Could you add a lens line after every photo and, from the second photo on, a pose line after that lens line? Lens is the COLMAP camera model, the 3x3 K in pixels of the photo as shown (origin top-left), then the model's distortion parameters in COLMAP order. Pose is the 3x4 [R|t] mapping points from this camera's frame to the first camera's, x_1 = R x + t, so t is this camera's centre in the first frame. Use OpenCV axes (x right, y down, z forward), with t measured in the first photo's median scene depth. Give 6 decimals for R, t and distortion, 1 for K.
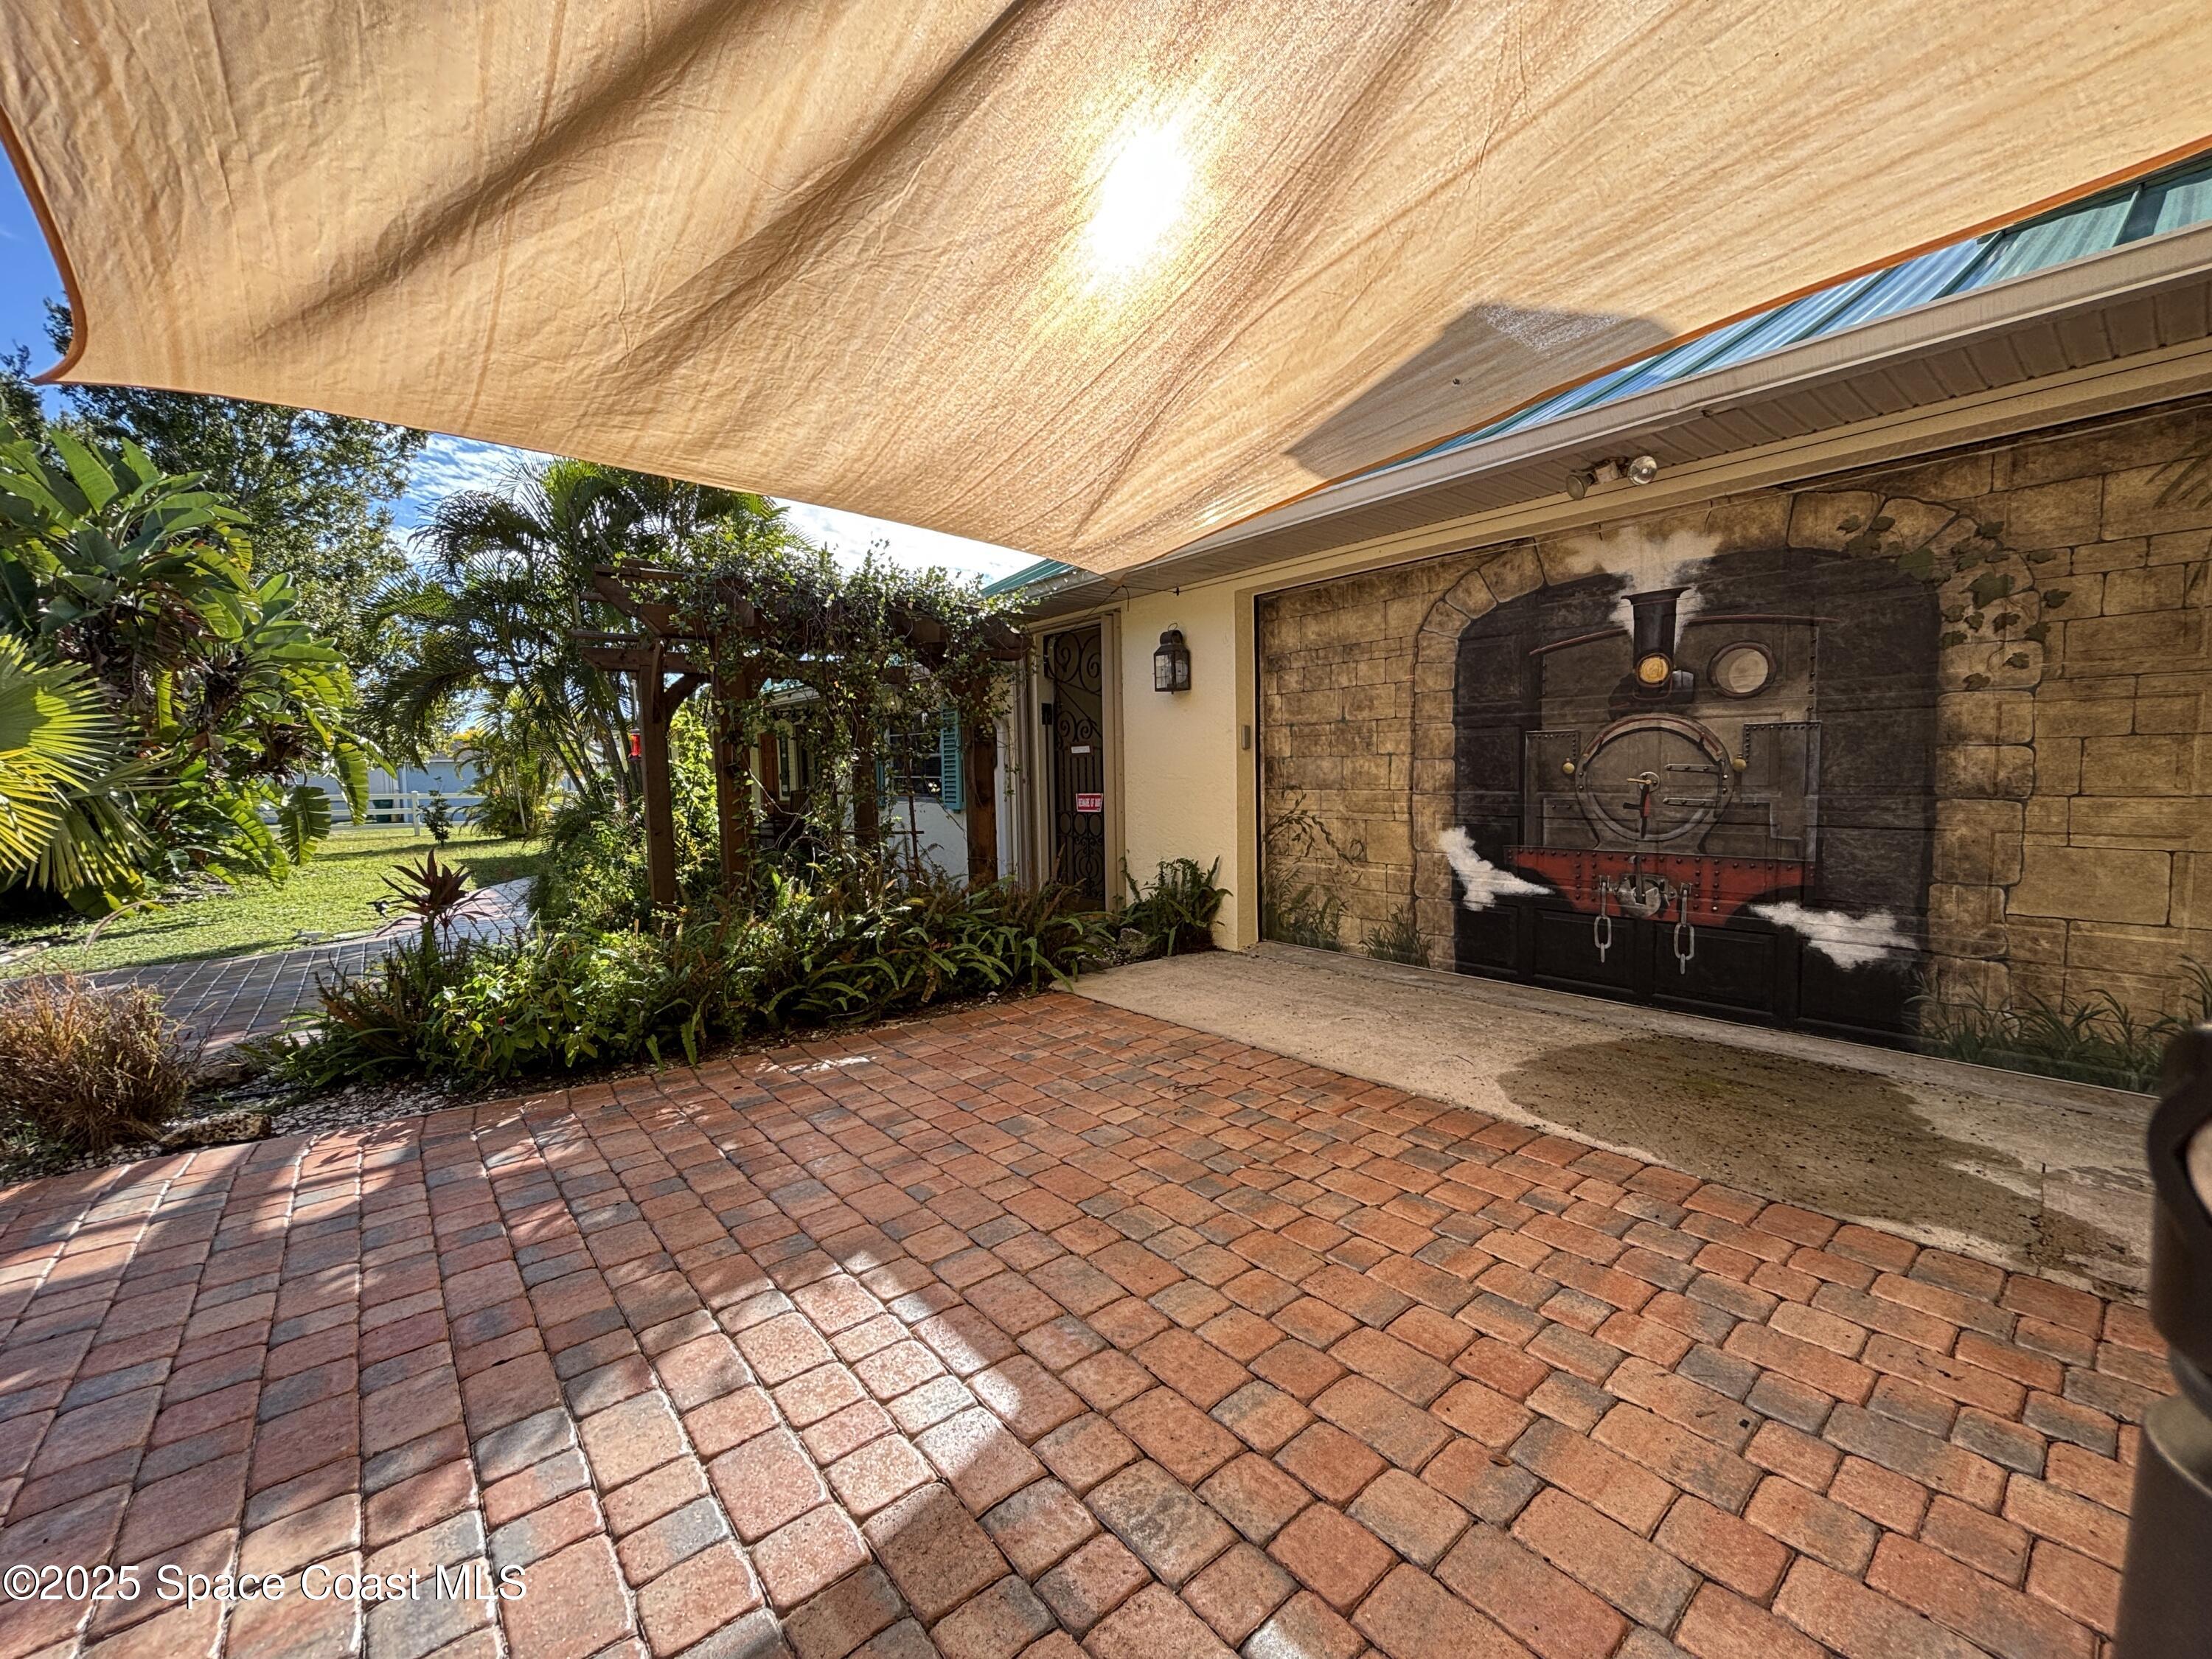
lens RADIAL K [[890.1, 0, 1112.7], [0, 890.1, 835.4], [0, 0, 1]] dist [0.004705, 0.000073]
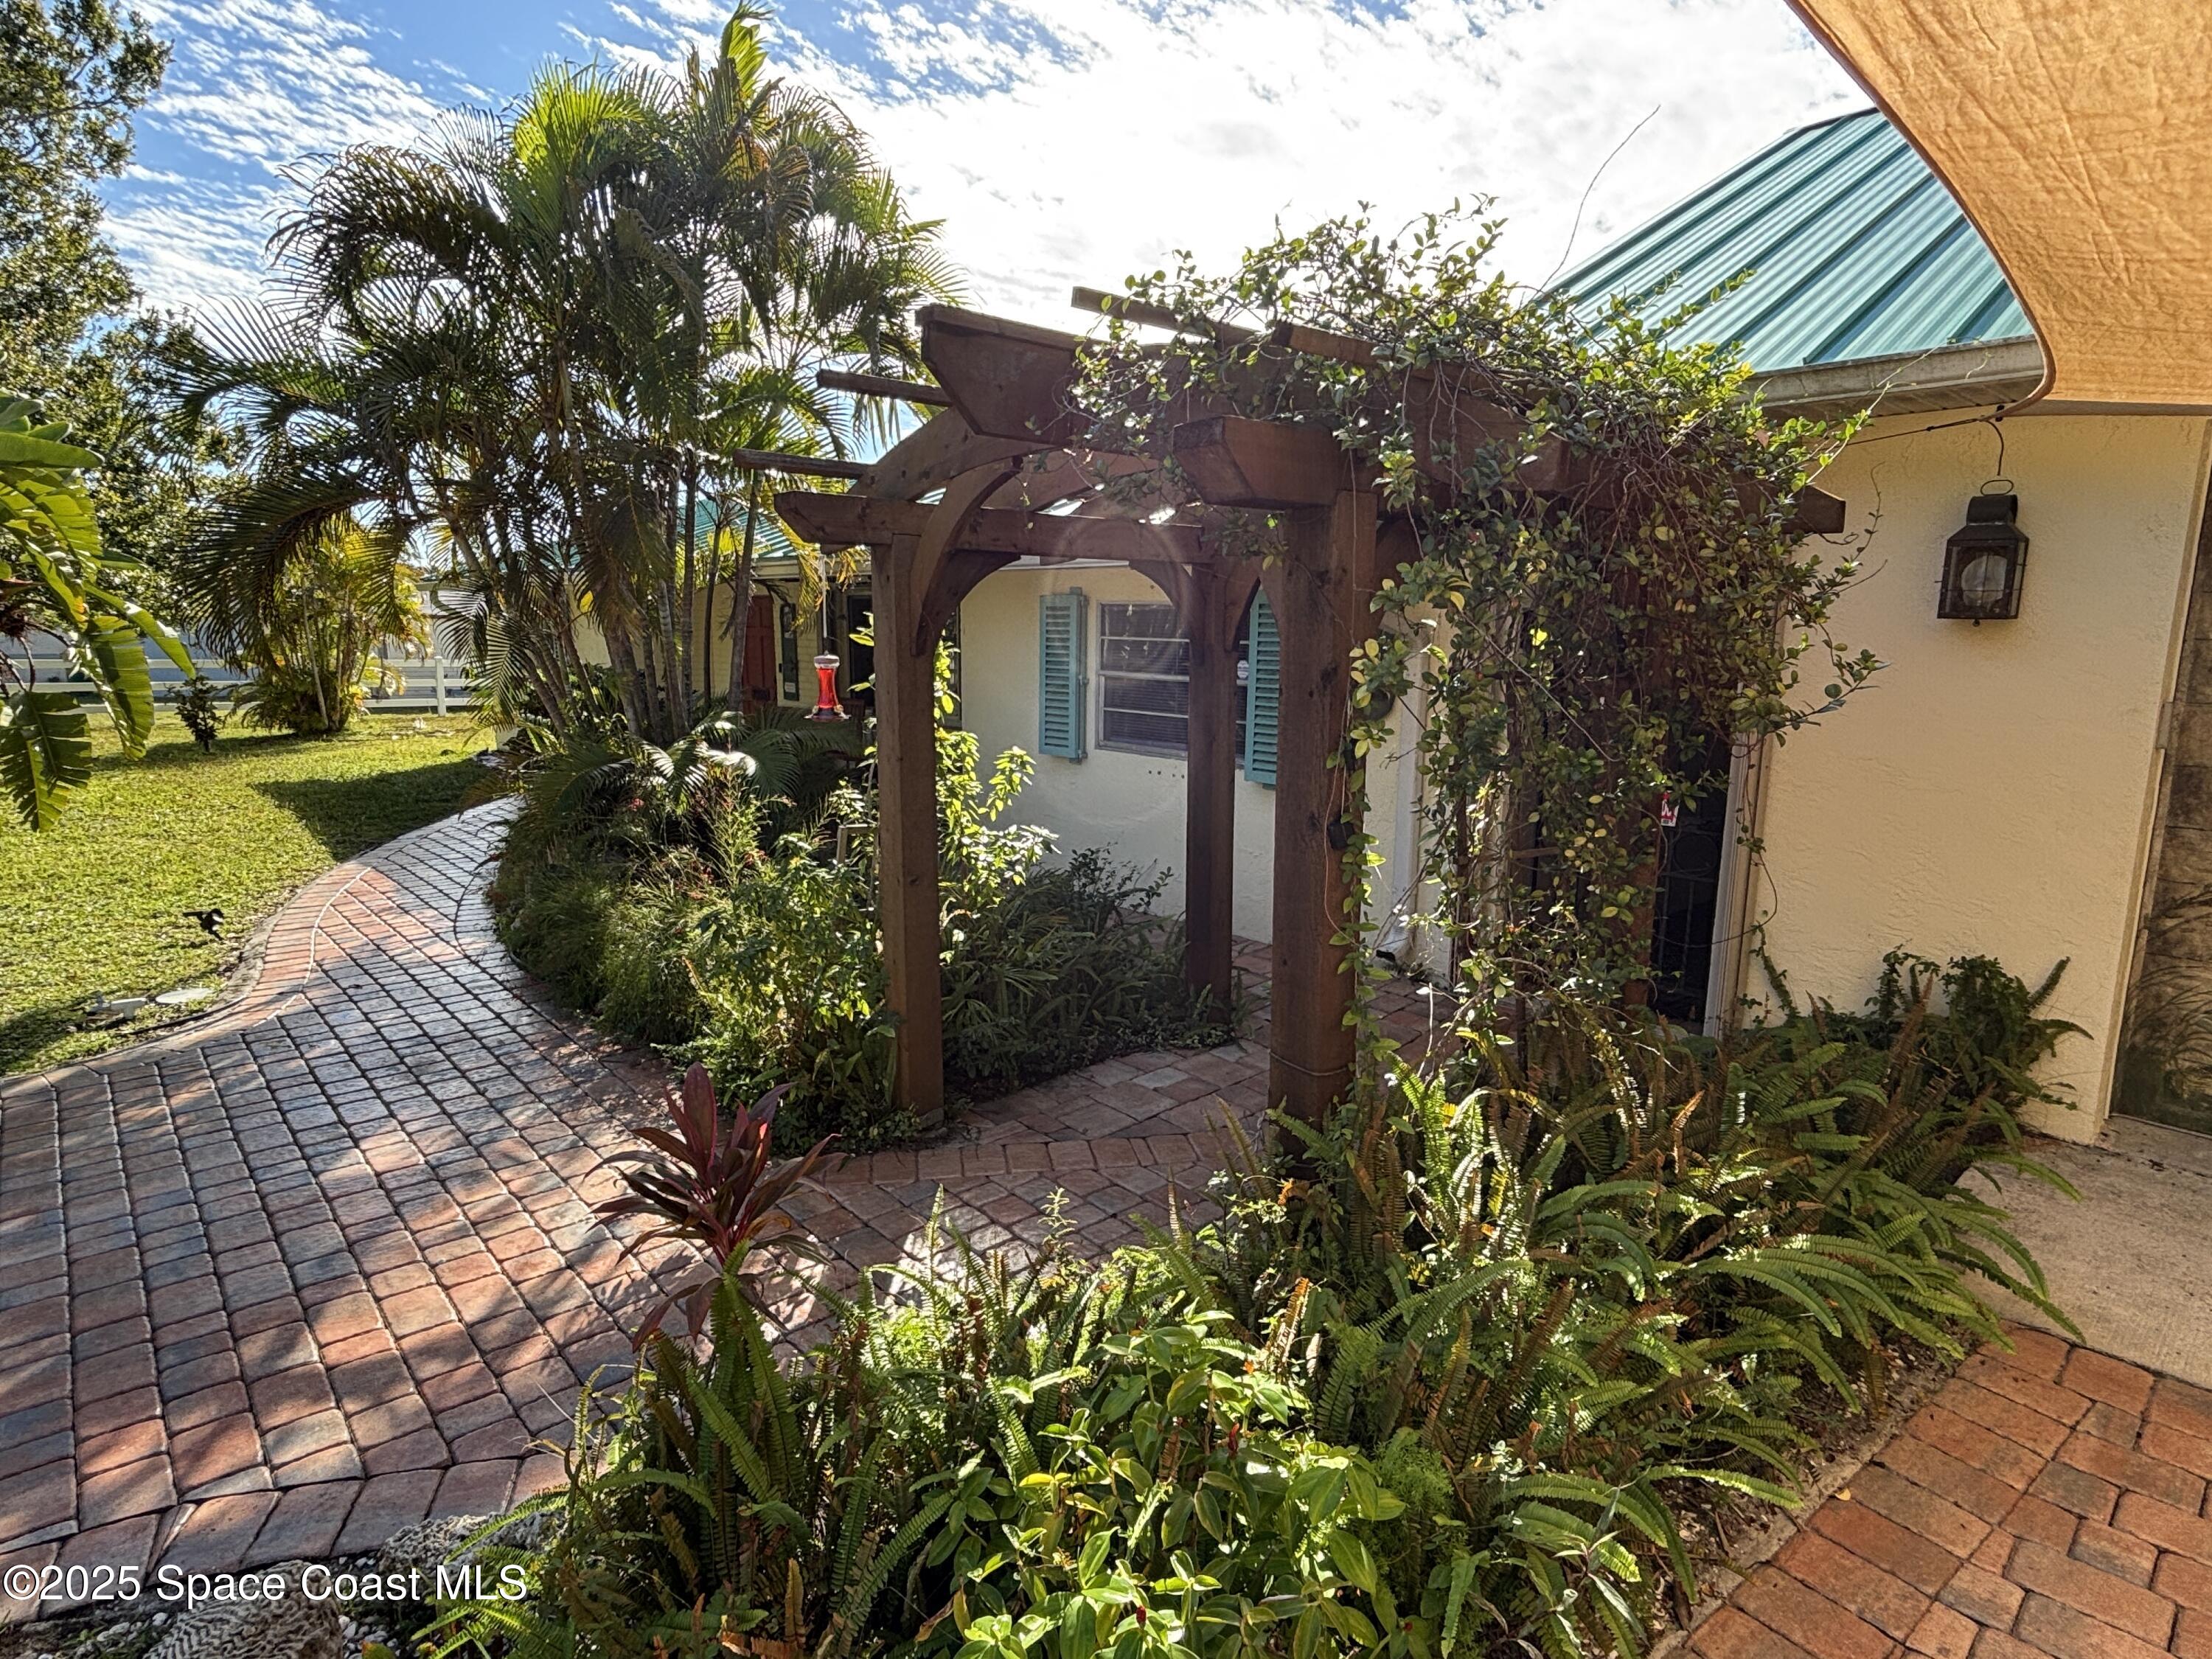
lens RADIAL K [[1168.6, 0, 1101.6], [0, 1168.6, 829.1], [0, 0, 1]] dist [0.007359, 0.001600]
pose [[0.998588, 0.018419, 0.049832, -0.271887], [-0.023464, 0.994444, 0.102619, -0.062090], [-0.047665, -0.103644, 0.993472, 0.221336]]
